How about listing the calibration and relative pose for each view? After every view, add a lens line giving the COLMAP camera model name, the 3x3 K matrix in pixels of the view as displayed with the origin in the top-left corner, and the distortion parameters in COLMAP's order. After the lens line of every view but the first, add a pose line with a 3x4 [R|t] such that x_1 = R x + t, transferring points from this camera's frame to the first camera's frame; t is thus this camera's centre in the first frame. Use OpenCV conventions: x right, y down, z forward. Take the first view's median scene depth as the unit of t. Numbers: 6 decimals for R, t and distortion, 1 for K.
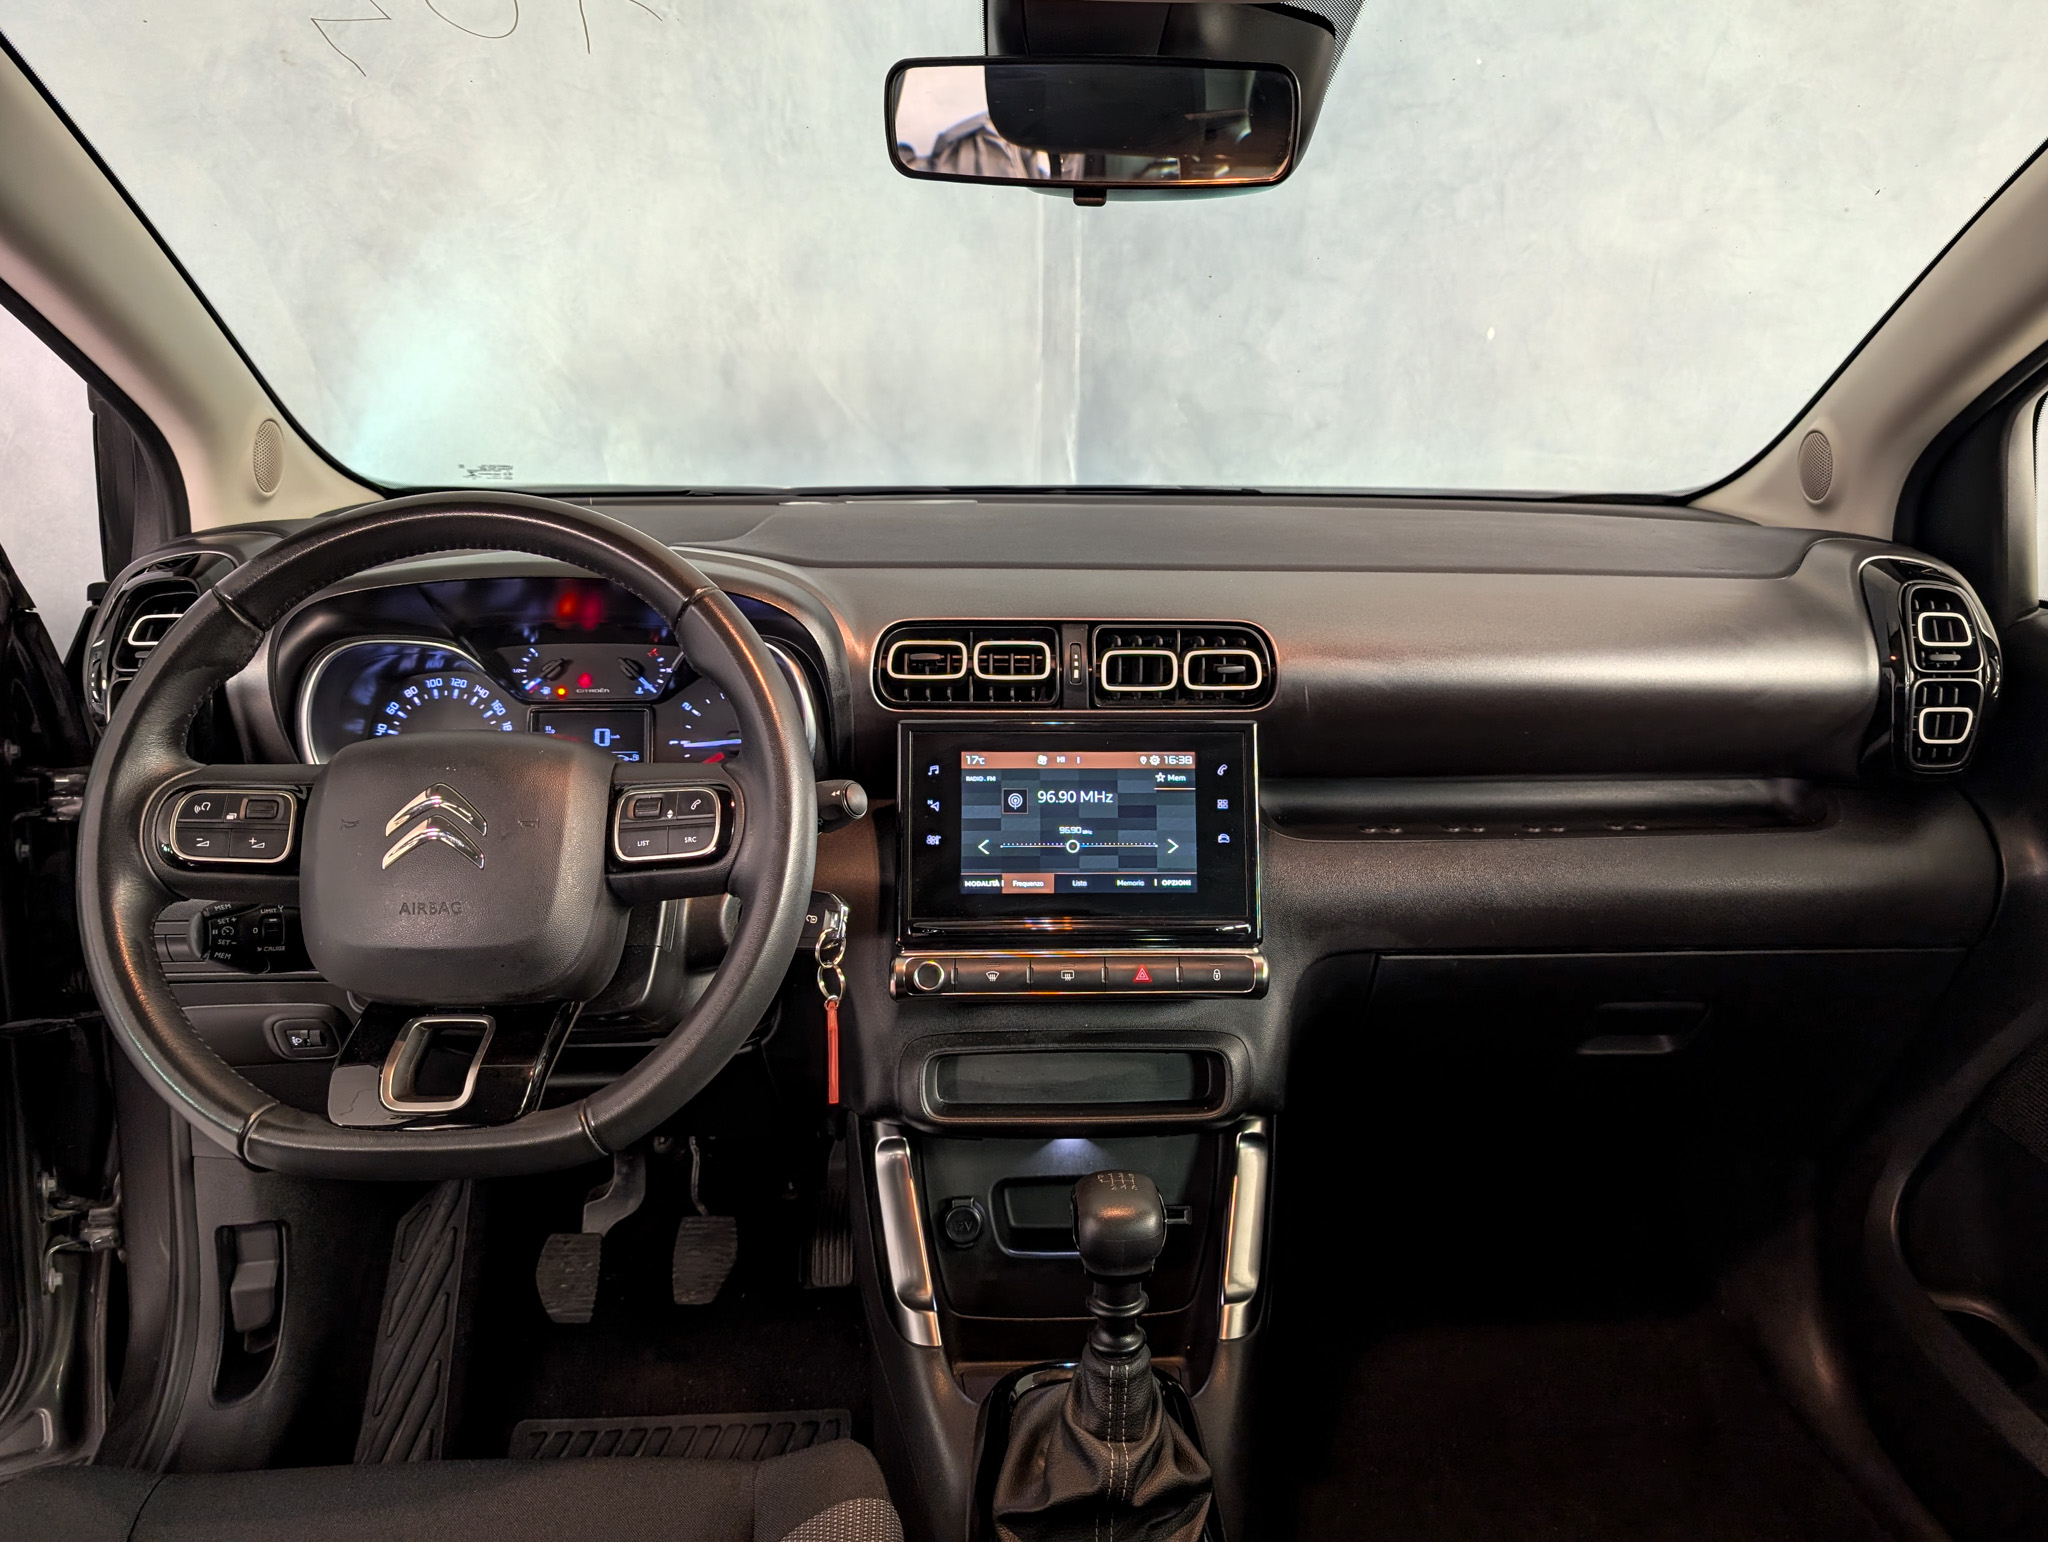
lens RADIAL K [[1575.0, 0, 1020.3], [0, 1575.0, 786.4], [0, 0, 1]] dist [0.003929, -0.010373]
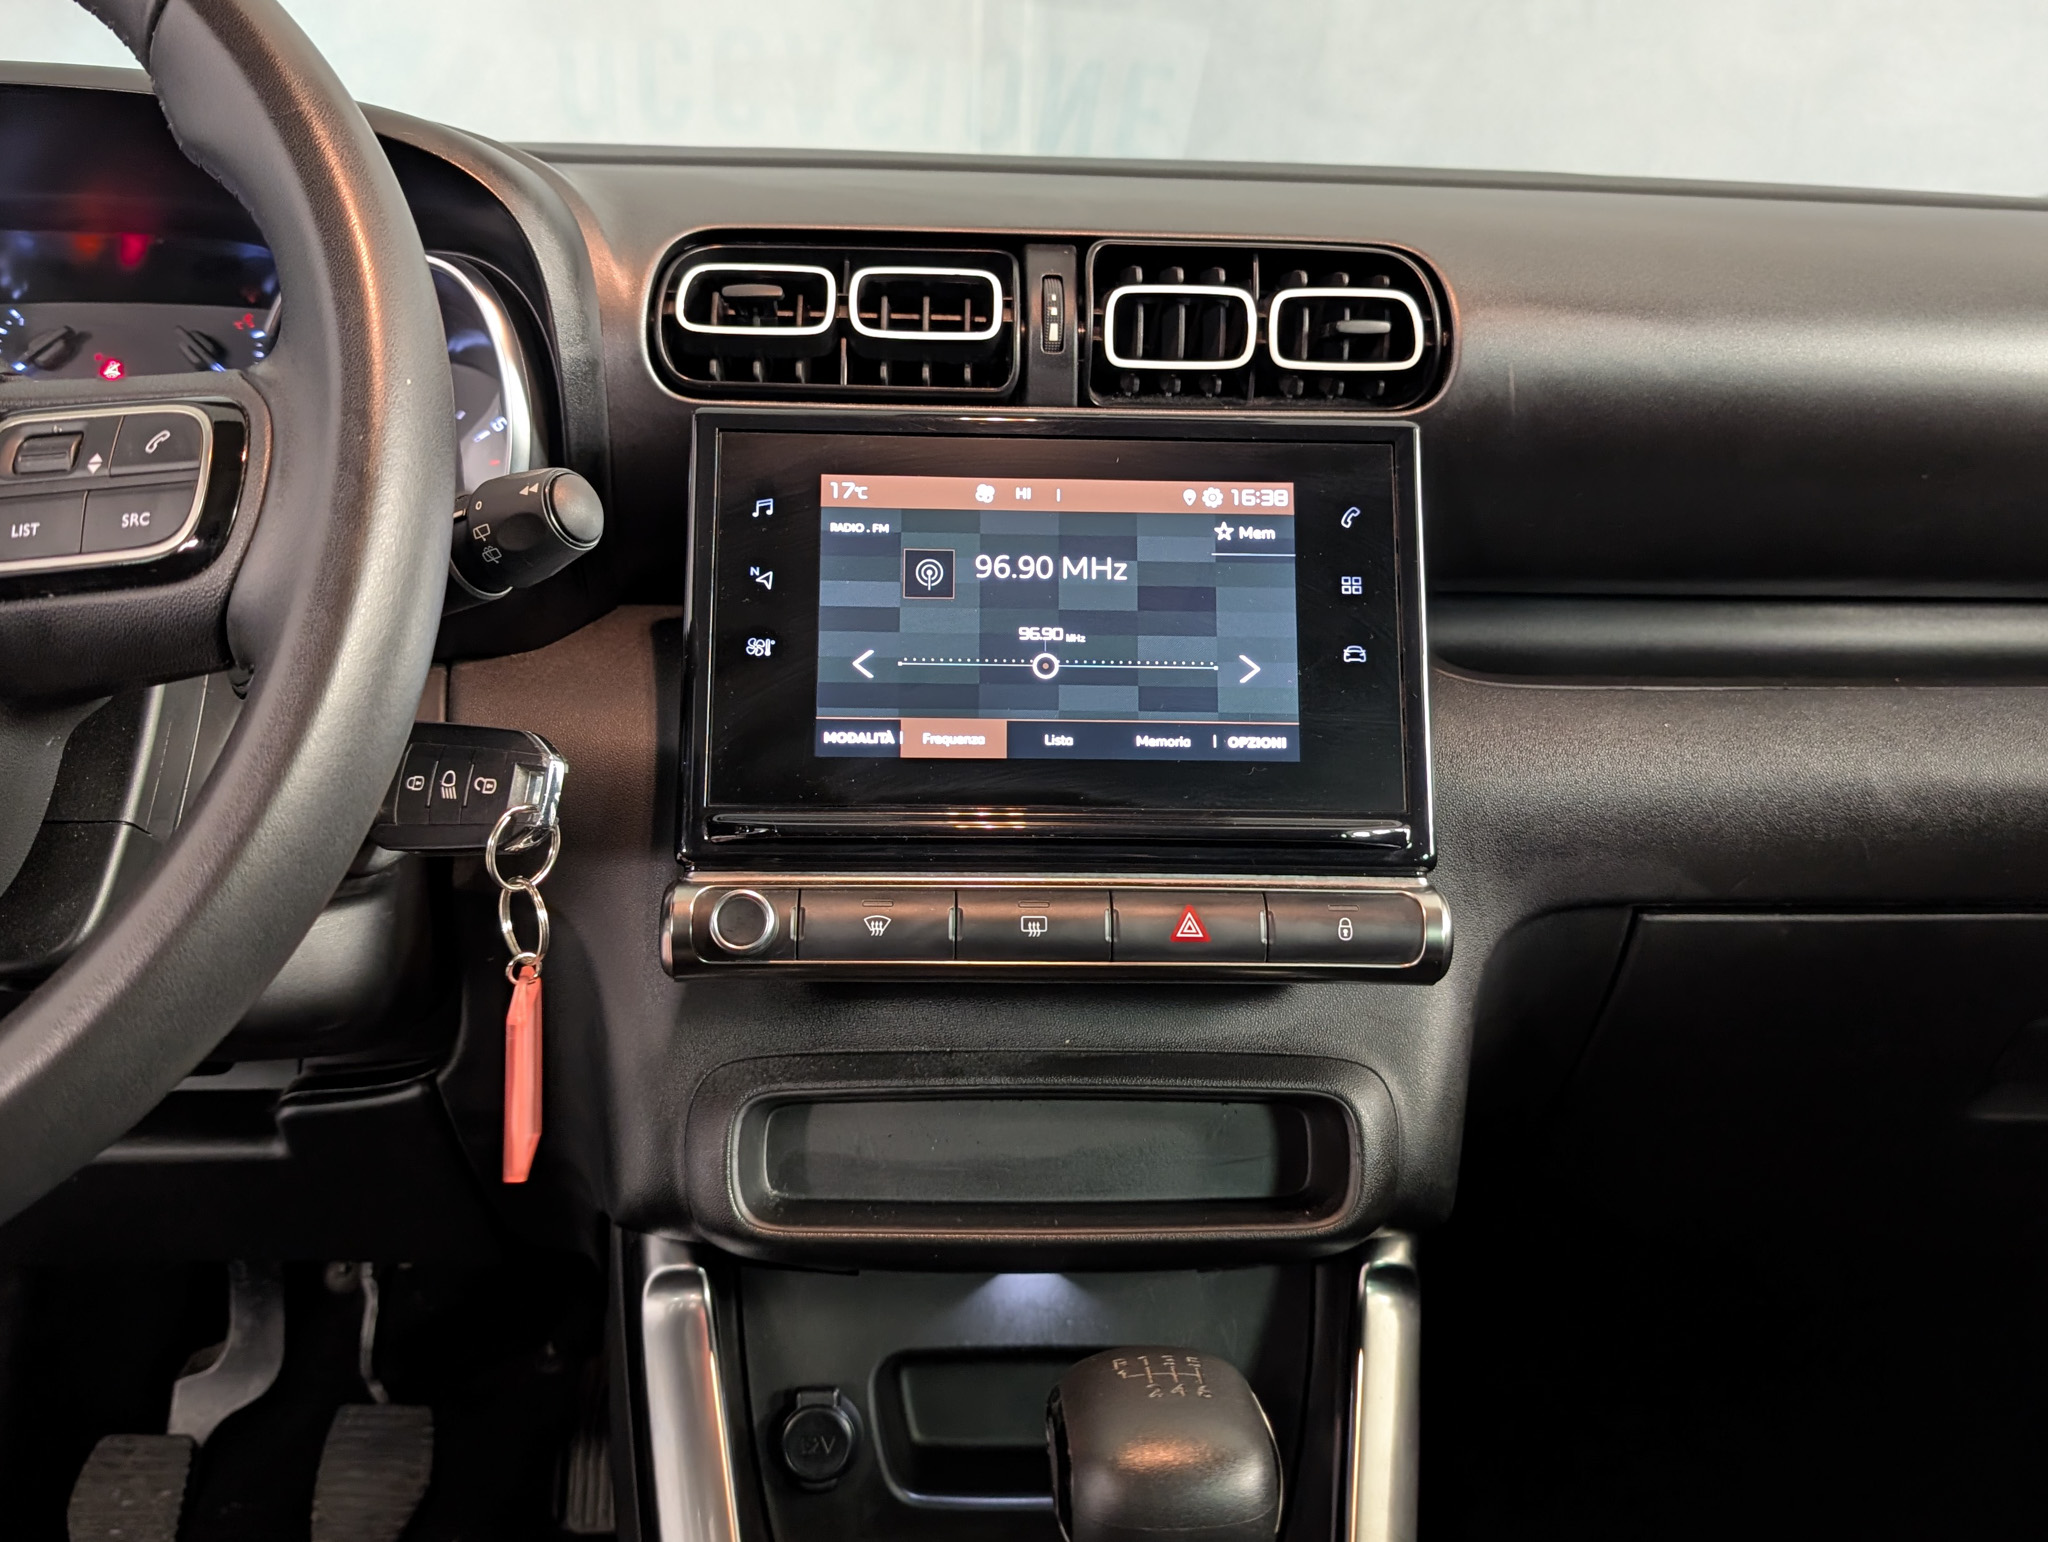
lens RADIAL K [[1965.3, 0, 954.4], [0, 1965.3, 712.5], [0, 0, 1]] dist [0.006314, 0.005614]
pose [[0.999921, 0.011066, 0.005965, 0.001415], [-0.010701, 0.998259, -0.058006, 0.087545], [-0.006597, 0.057938, 0.998298, 0.388686]]
